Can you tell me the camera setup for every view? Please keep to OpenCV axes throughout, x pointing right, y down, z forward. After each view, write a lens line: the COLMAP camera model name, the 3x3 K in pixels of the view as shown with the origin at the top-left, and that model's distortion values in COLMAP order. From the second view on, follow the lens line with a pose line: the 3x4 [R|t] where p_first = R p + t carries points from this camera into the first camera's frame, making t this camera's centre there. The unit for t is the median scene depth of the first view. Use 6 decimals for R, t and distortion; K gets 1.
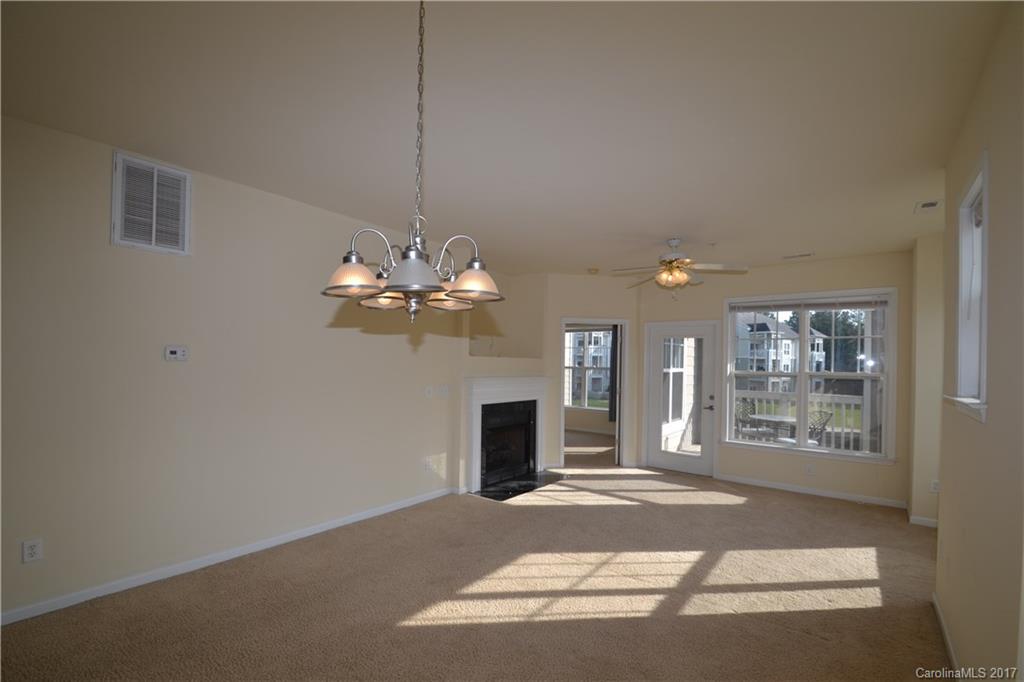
lens RADIAL K [[460.8, 0, 503.2], [0, 460.8, 359.9], [0, 0, 1]] dist [-0.002263, -0.000687]
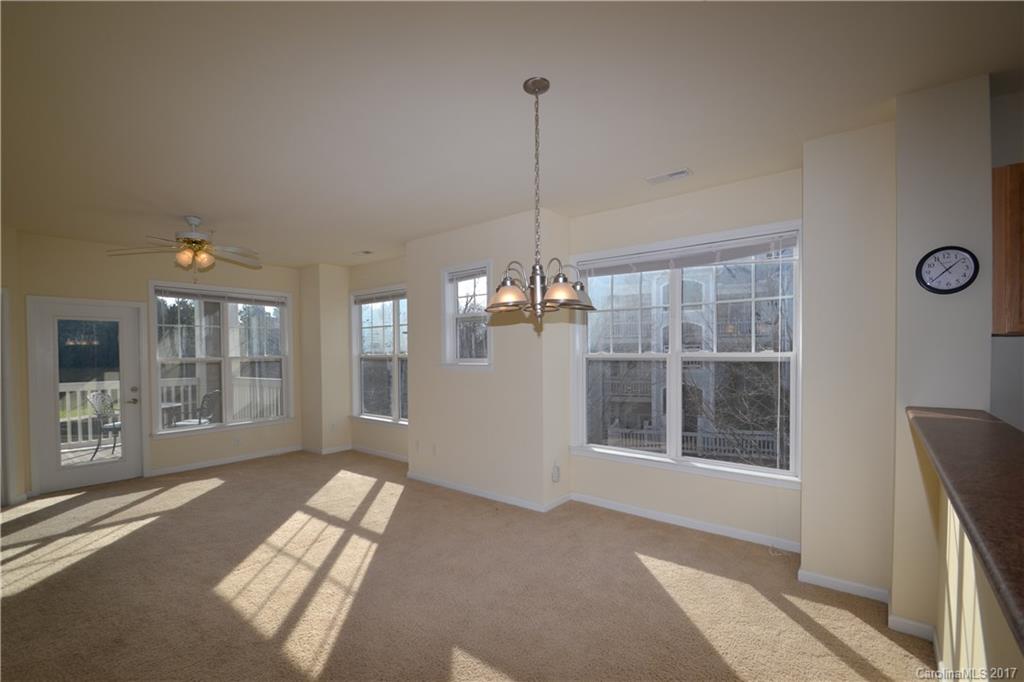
lens RADIAL K [[460.8, 0, 503.2], [0, 460.8, 359.9], [0, 0, 1]] dist [-0.002263, -0.000687]
pose [[0.006152, -0.037218, 0.999288, -0.734267], [0.004607, 0.999298, 0.037190, -0.008188], [-0.999970, 0.004375, 0.006319, 0.485361]]
